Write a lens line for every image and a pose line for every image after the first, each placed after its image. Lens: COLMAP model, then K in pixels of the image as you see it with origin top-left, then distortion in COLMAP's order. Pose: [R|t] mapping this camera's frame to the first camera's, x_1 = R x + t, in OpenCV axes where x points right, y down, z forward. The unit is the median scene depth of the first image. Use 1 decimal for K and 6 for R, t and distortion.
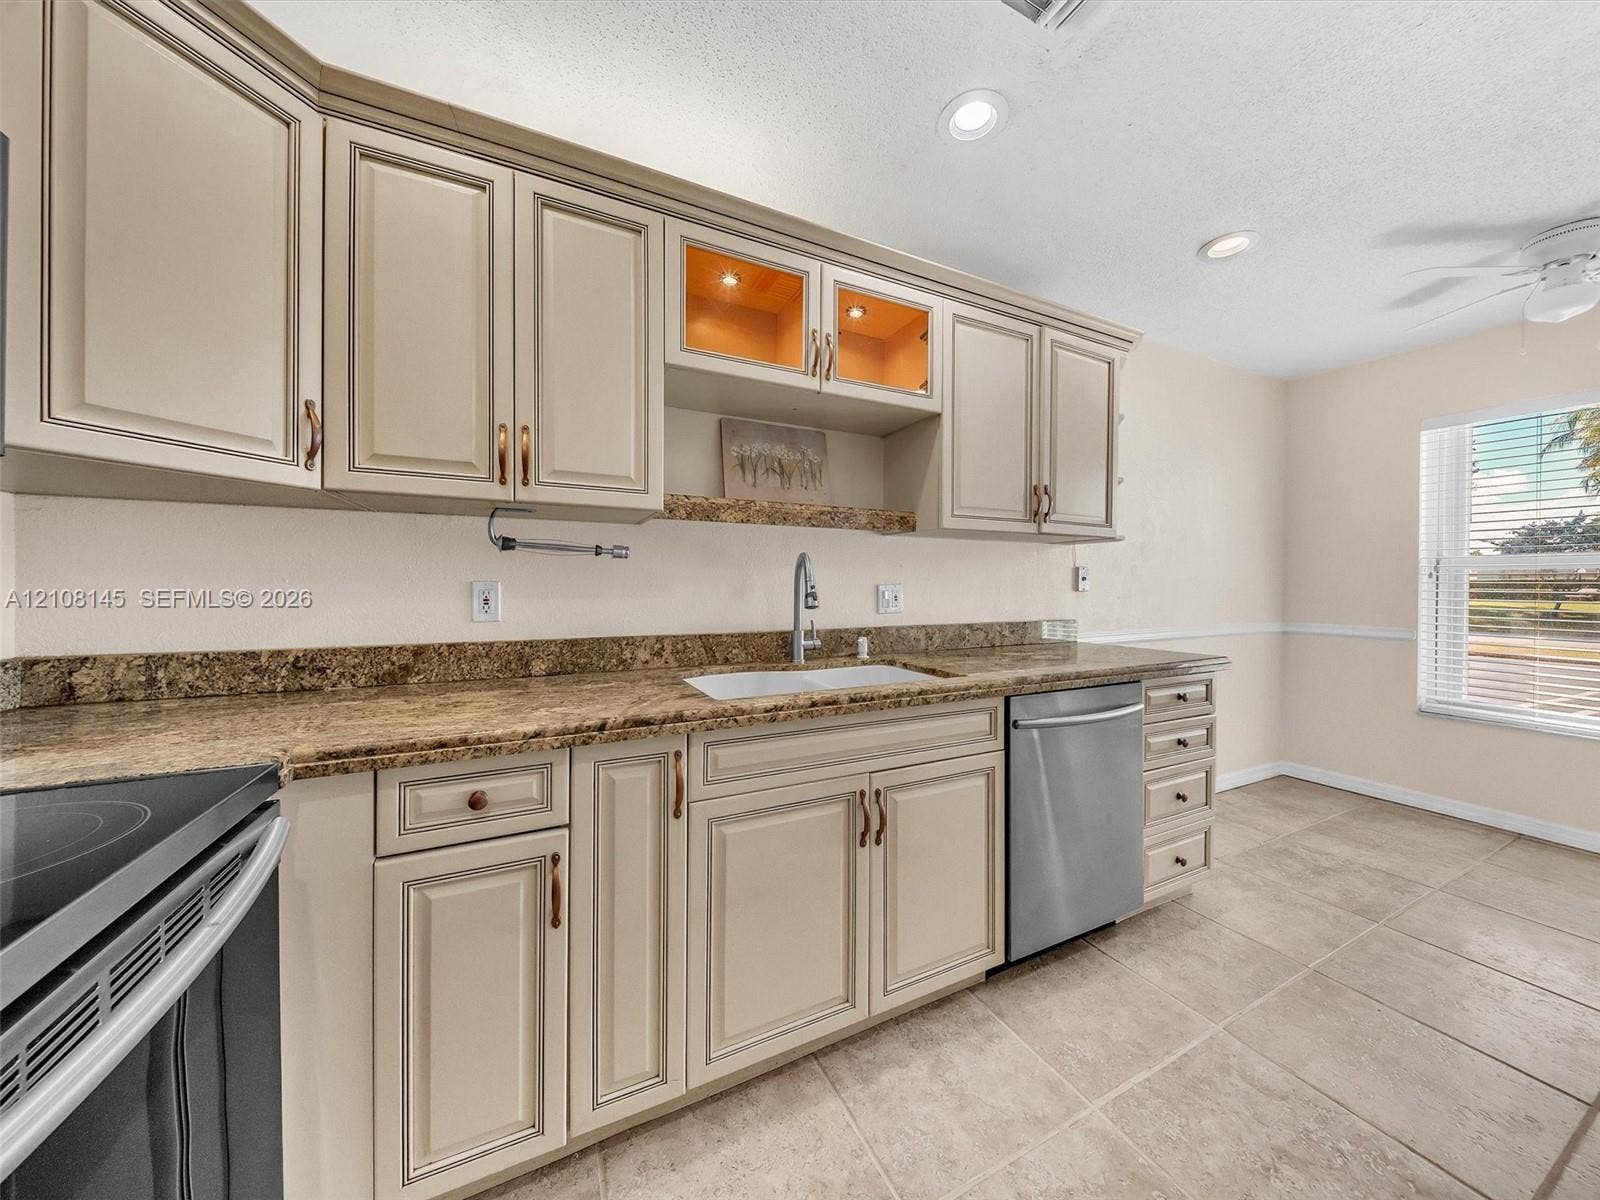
lens RADIAL K [[536.9, 0, 804.7], [0, 536.9, 591.5], [0, 0, 1]] dist [0.001905, -0.002110]
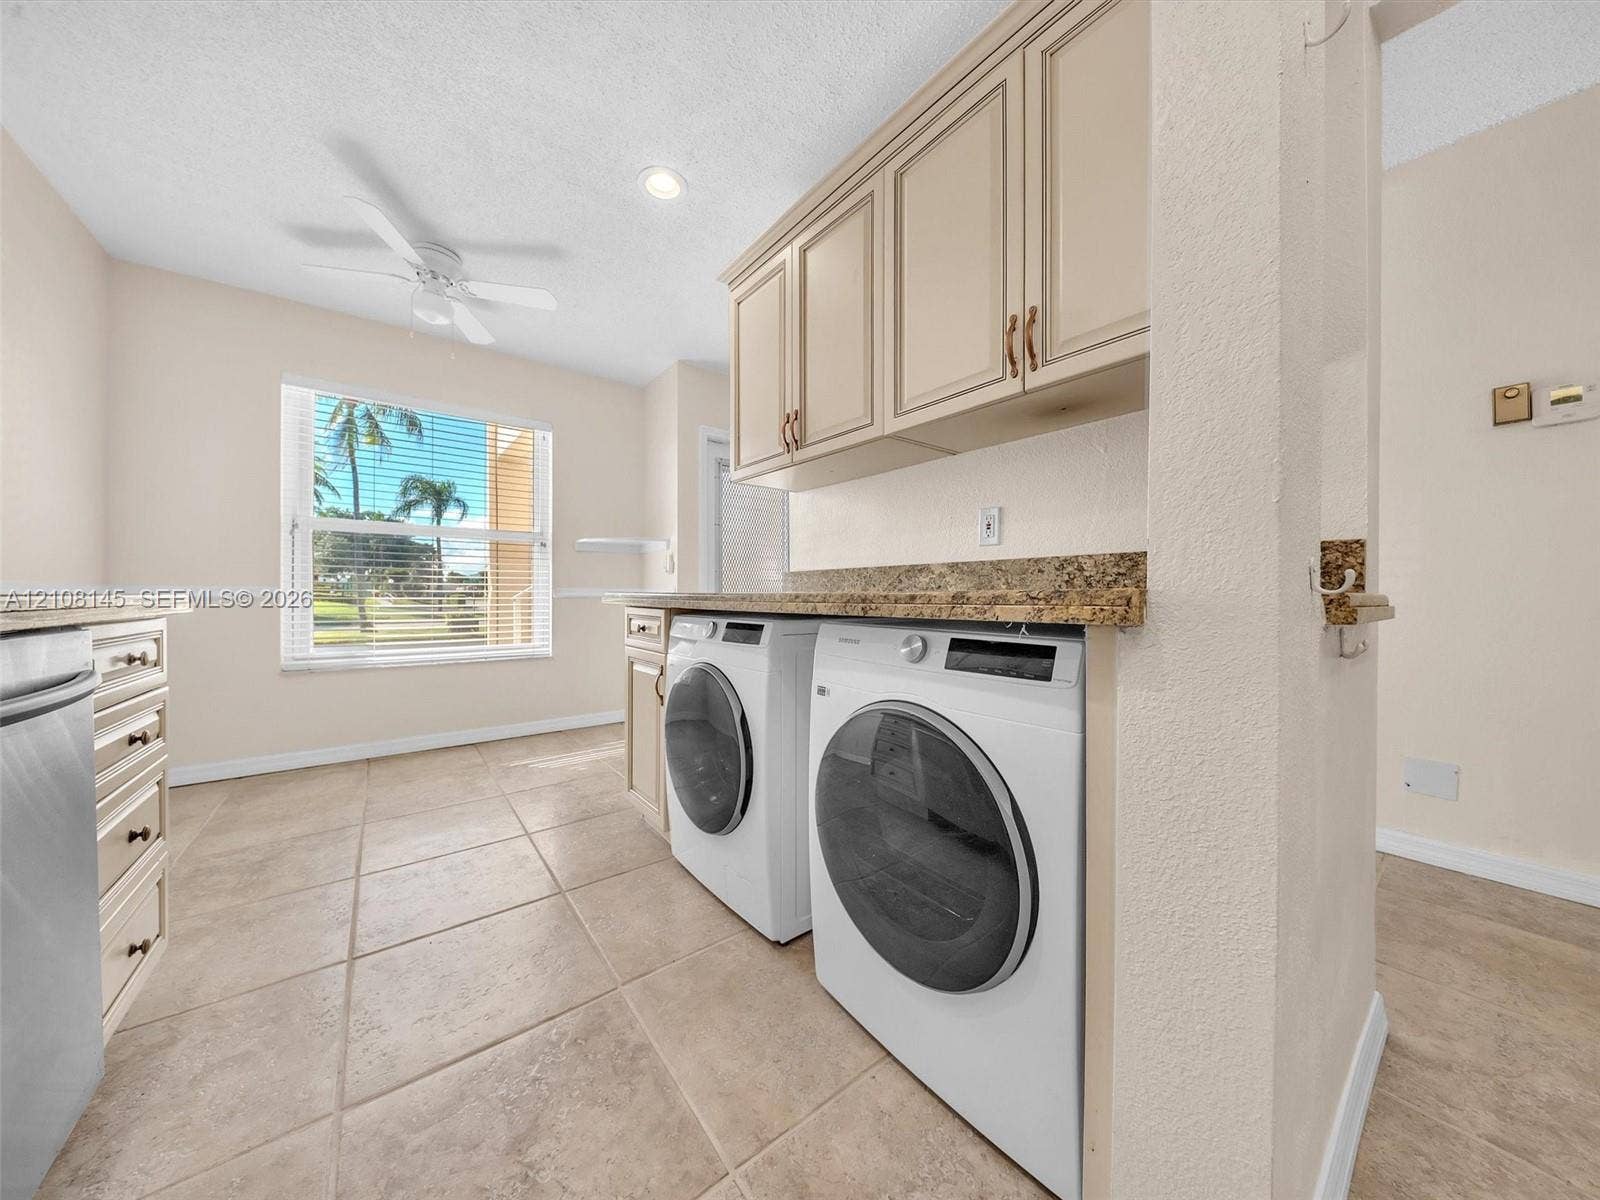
lens RADIAL K [[536.9, 0, 796.2], [0, 536.9, 595.9], [0, 0, 1]] dist [0.001905, -0.002110]
pose [[-0.193288, -0.008880, 0.981102, 0.017581], [0.004664, 0.999939, 0.009969, 0.132752], [-0.981131, 0.006503, -0.193235, 0.444245]]
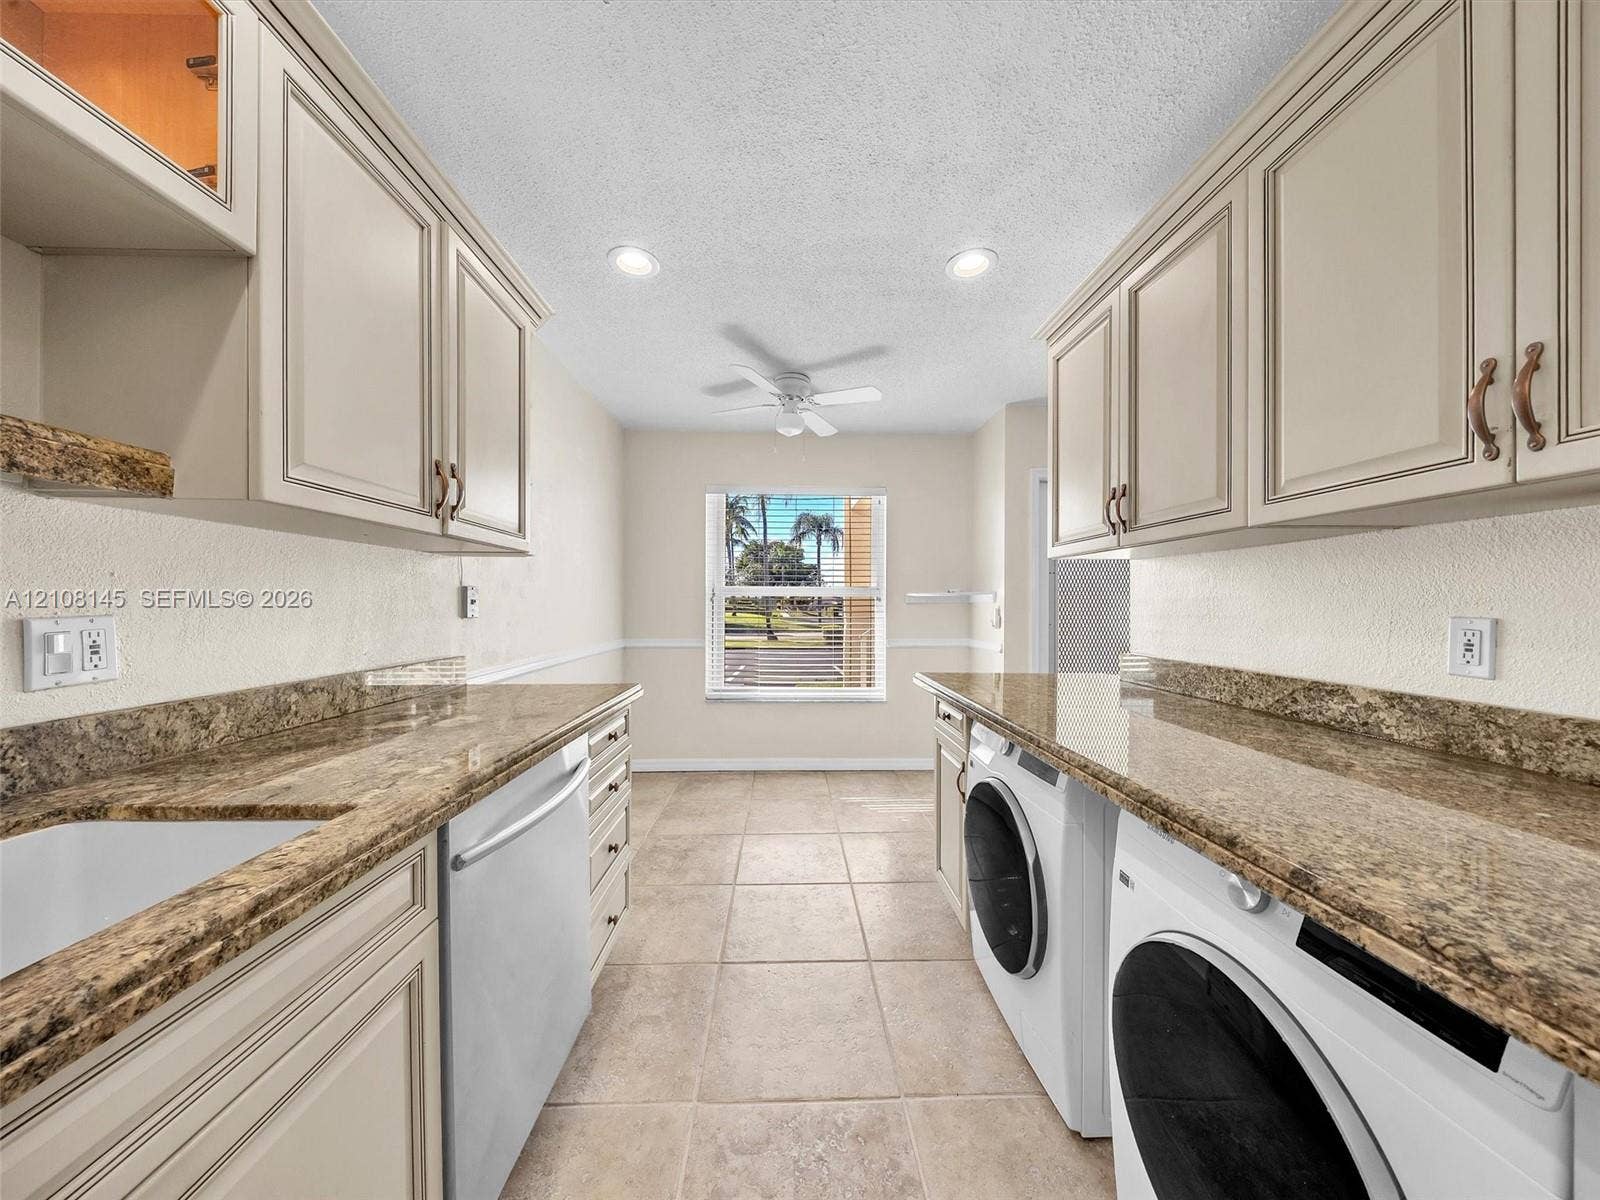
lens RADIAL K [[536.9, 0, 794.2], [0, 536.9, 608.8], [0, 0, 1]] dist [0.001905, -0.002110]
pose [[0.426082, -0.008988, 0.904640, 0.025188], [0.008319, 0.999947, 0.006017, -0.019702], [-0.904646, 0.004962, 0.426135, 0.358248]]
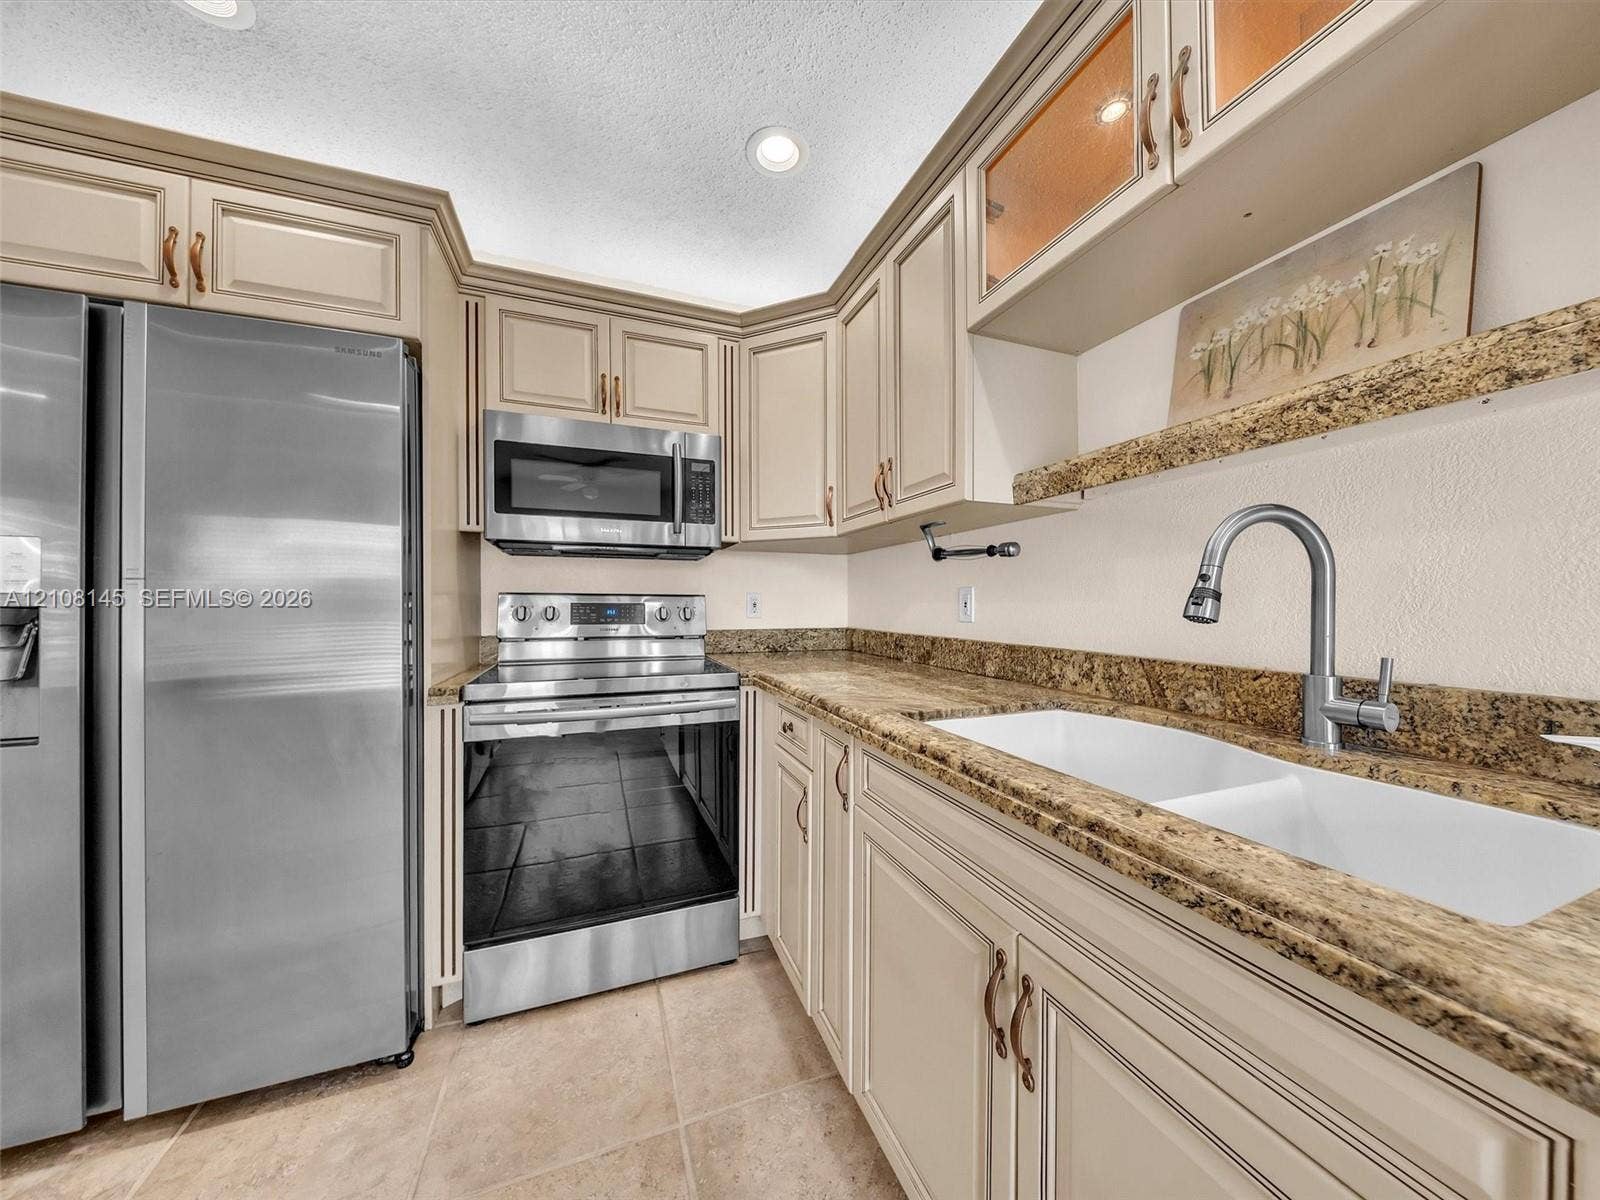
lens RADIAL K [[536.9, 0, 794.2], [0, 536.9, 602.1], [0, 0, 1]] dist [0.001905, -0.002110]
pose [[-0.099952, -0.004355, -0.994983, 0.477639], [-0.009803, 0.999946, -0.003392, 0.016914], [0.994944, 0.009415, -0.099989, 0.603020]]
